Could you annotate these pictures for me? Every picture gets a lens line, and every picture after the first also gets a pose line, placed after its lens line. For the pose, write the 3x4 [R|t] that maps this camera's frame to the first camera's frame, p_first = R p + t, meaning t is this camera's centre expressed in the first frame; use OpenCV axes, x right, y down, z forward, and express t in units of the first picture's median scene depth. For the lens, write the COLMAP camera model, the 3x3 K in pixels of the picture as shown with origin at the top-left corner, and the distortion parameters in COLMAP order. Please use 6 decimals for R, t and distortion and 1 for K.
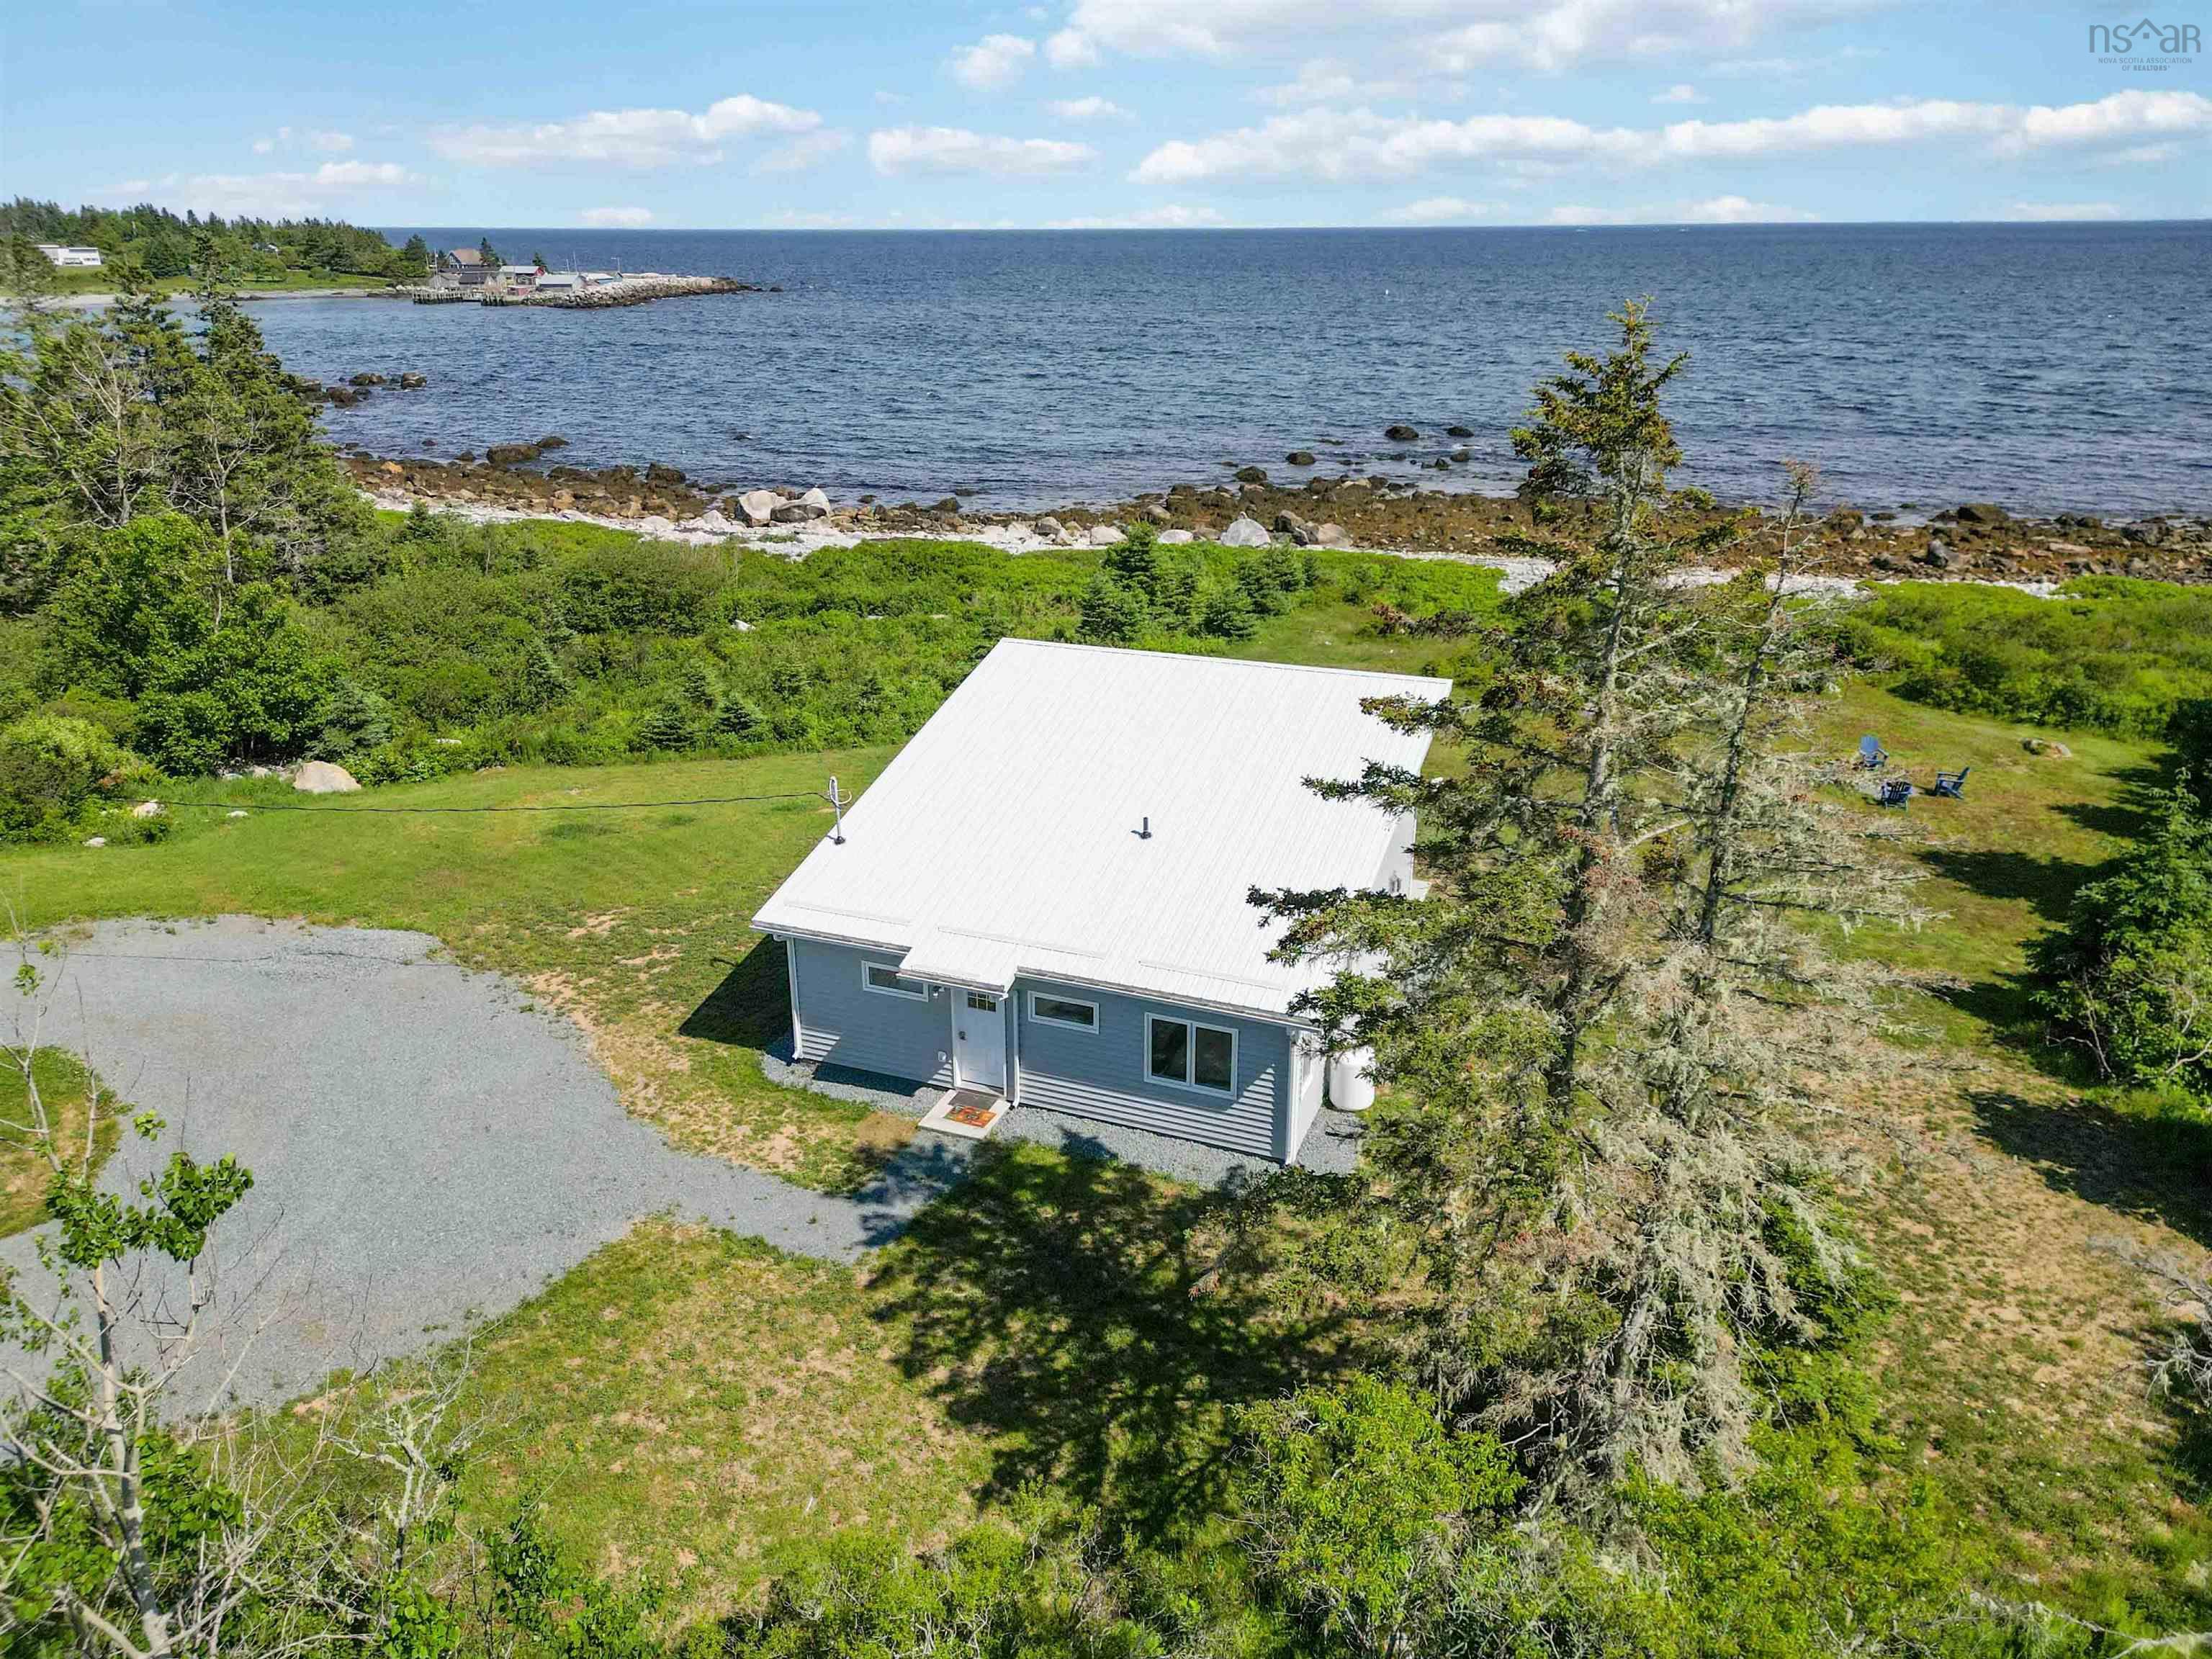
lens RADIAL K [[1551.5, 0, 1081.0], [0, 1551.5, 768.7], [0, 0, 1]] dist [0.048053, -0.053715]
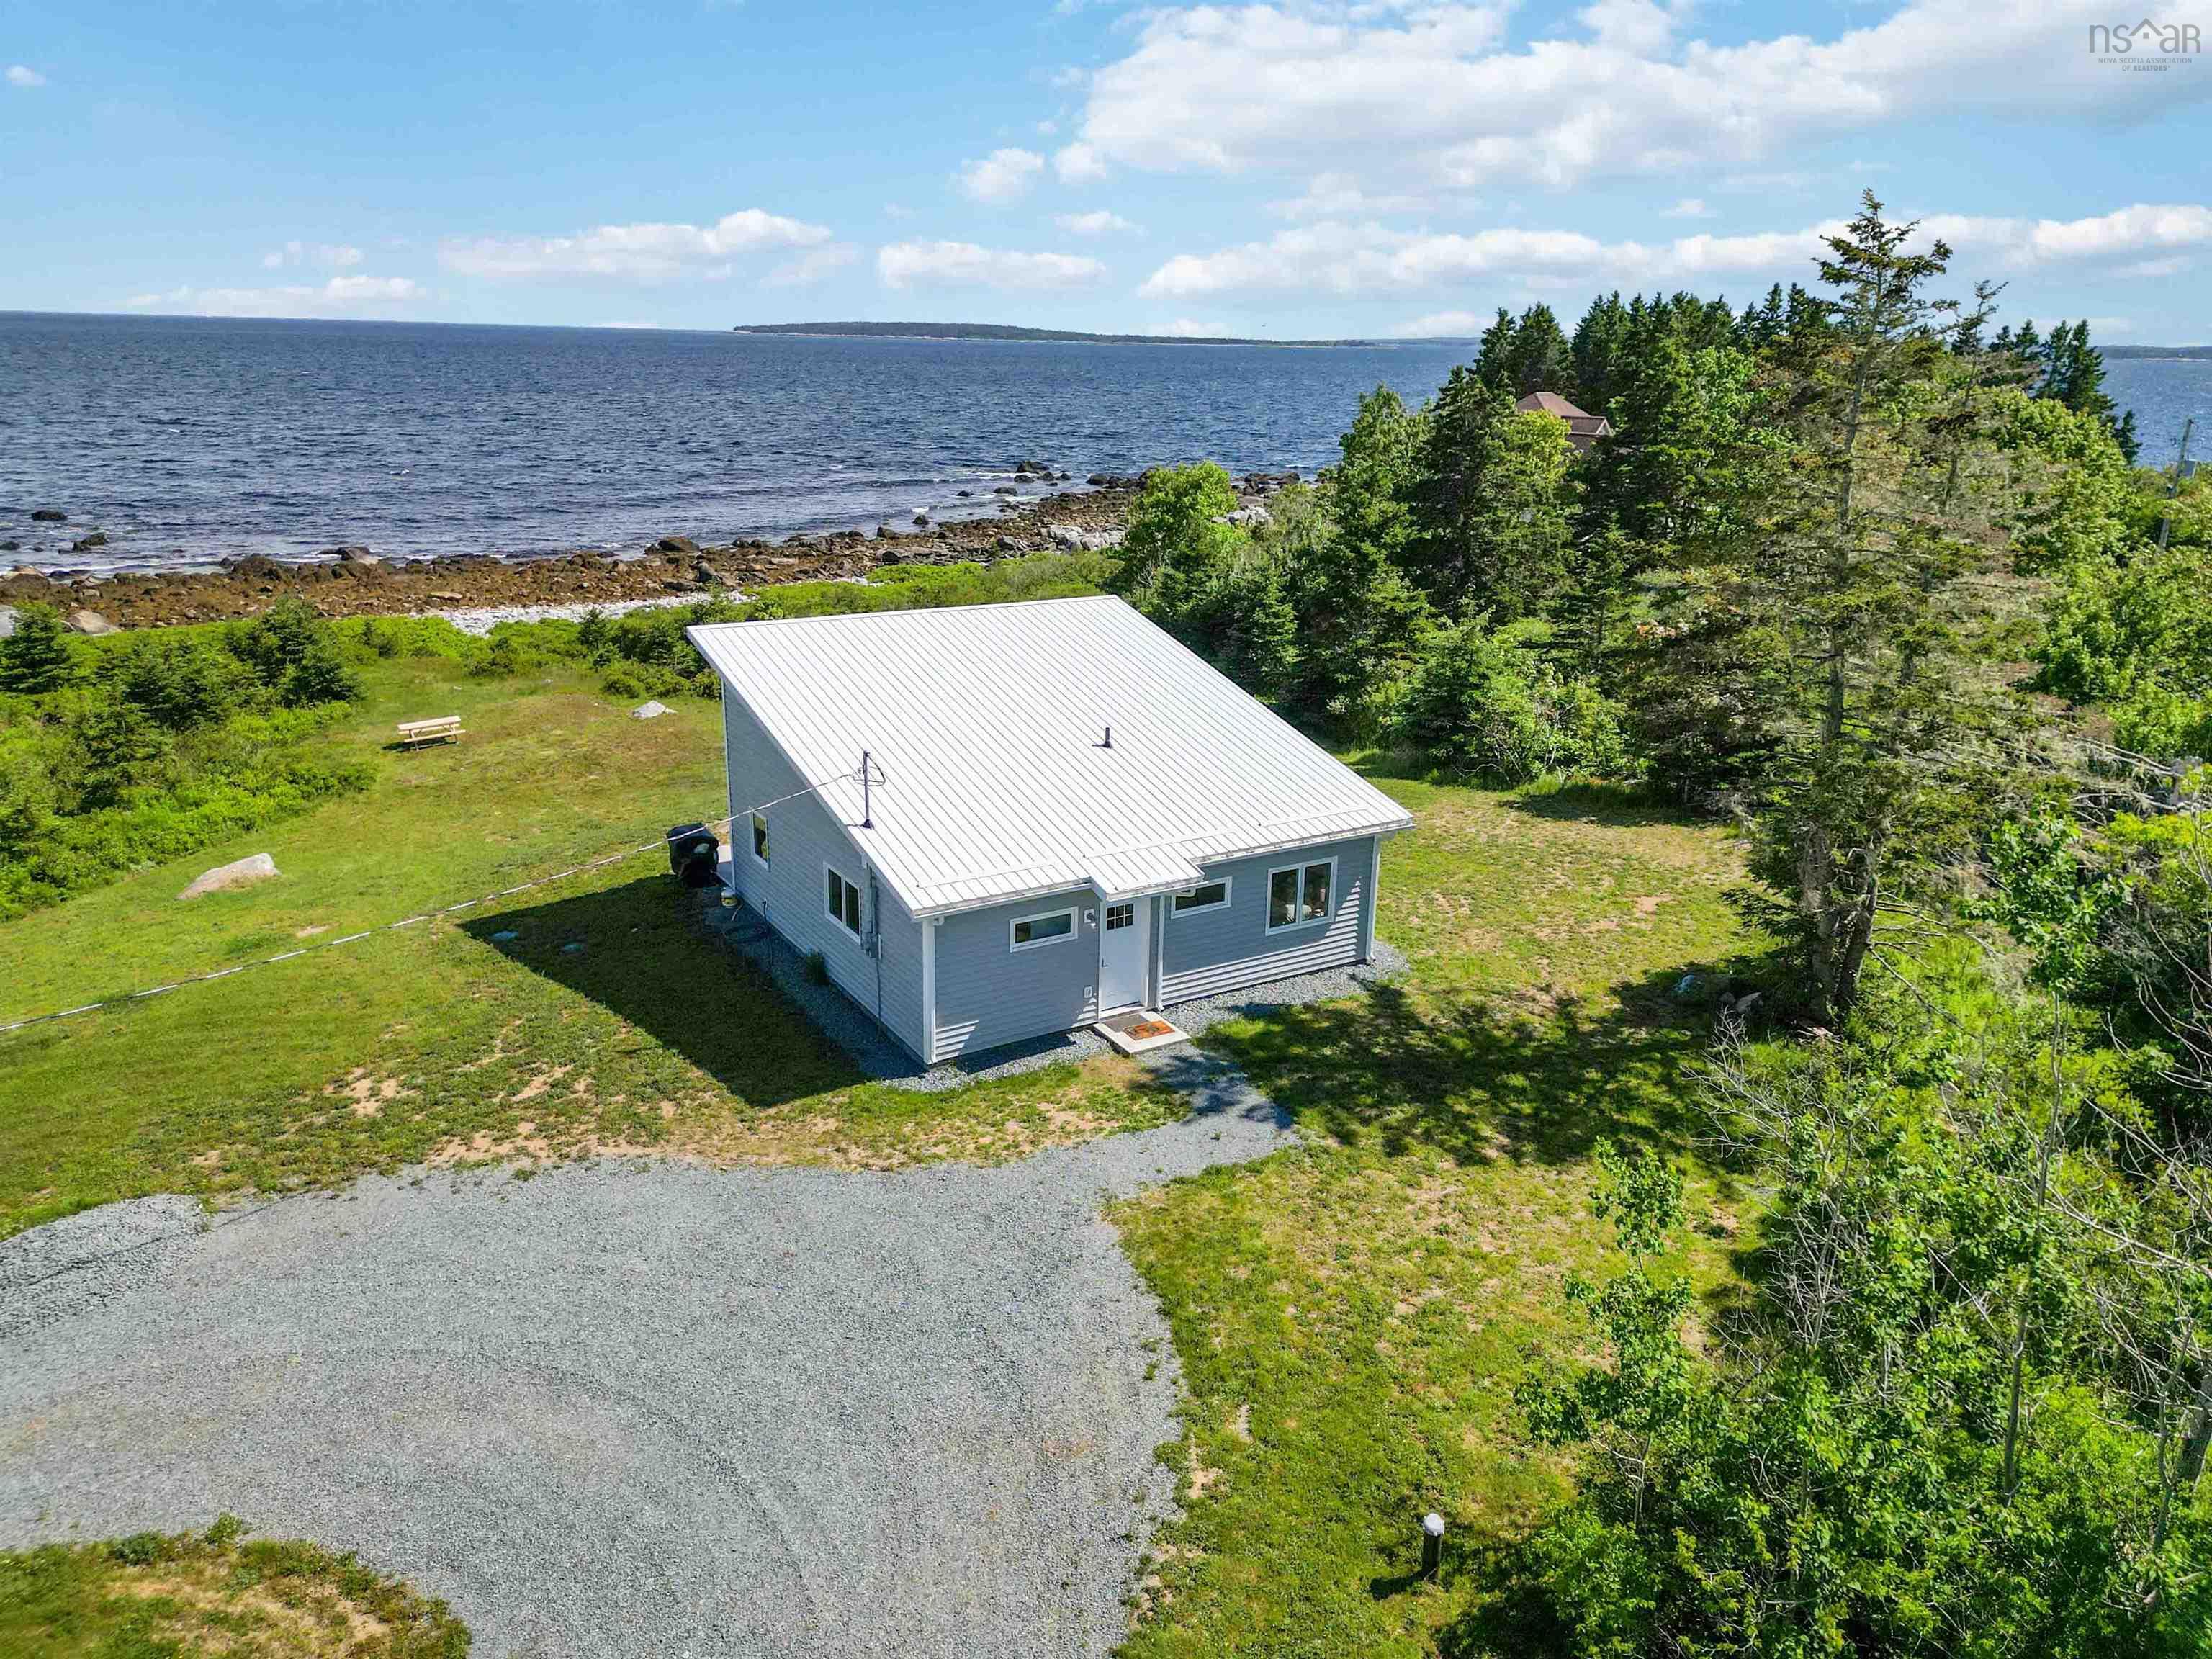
lens RADIAL K [[1565.1, 0, 1076.2], [0, 1565.1, 830.8], [0, 0, 1]] dist [0.052964, -0.062825]
pose [[0.600973, -0.225974, 0.766660, -0.739021], [0.241245, 0.965749, 0.095548, -0.005435], [-0.761992, 0.127531, 0.634904, 0.341609]]
